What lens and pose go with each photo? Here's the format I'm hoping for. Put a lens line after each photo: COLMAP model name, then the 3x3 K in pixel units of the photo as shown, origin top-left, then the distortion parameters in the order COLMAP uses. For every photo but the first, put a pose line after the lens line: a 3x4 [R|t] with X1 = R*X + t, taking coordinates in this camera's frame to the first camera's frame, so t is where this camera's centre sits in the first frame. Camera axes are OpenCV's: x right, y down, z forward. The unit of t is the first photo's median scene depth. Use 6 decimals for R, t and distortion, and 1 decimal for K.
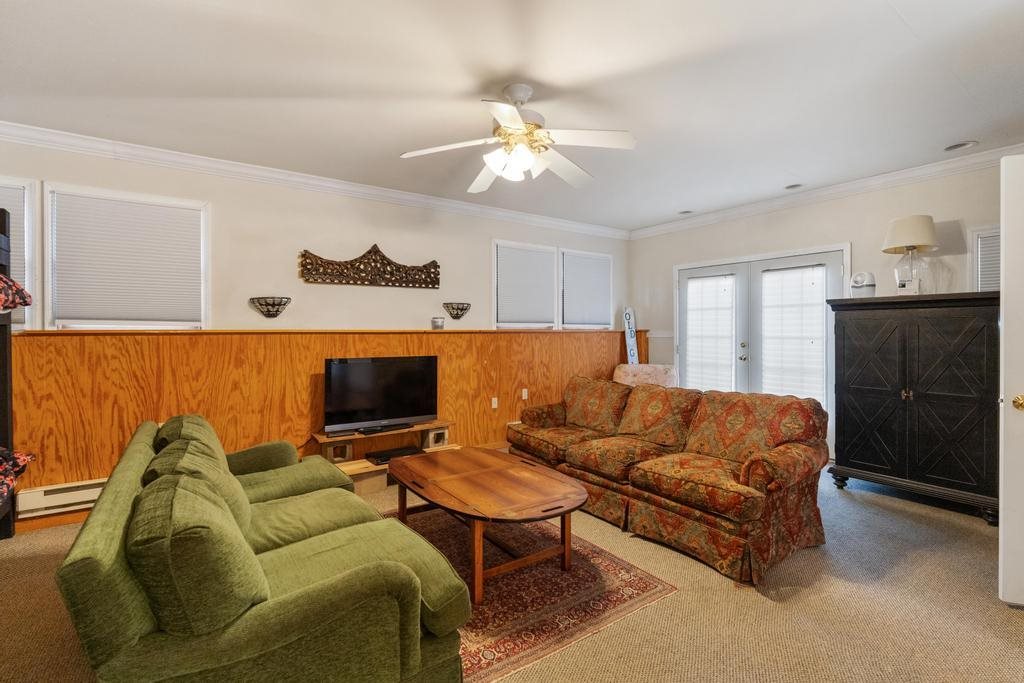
lens RADIAL K [[471.5, 0, 511.7], [0, 471.5, 333.7], [0, 0, 1]] dist [0.000323, 0.000015]
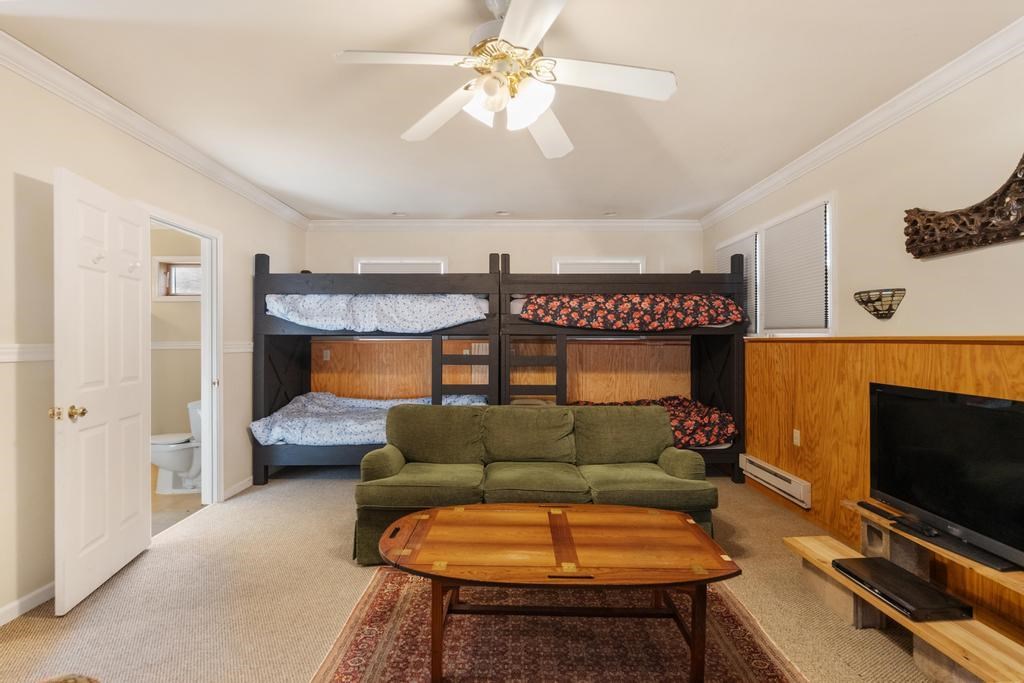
lens RADIAL K [[503.0, 0, 510.8], [0, 503.0, 341.6], [0, 0, 1]] dist [-0.004276, -0.000401]
pose [[-0.569866, 0.005840, -0.821717, 0.438004], [-0.003580, 0.999948, 0.009590, -0.006091], [0.821730, 0.008407, -0.569816, 1.000617]]
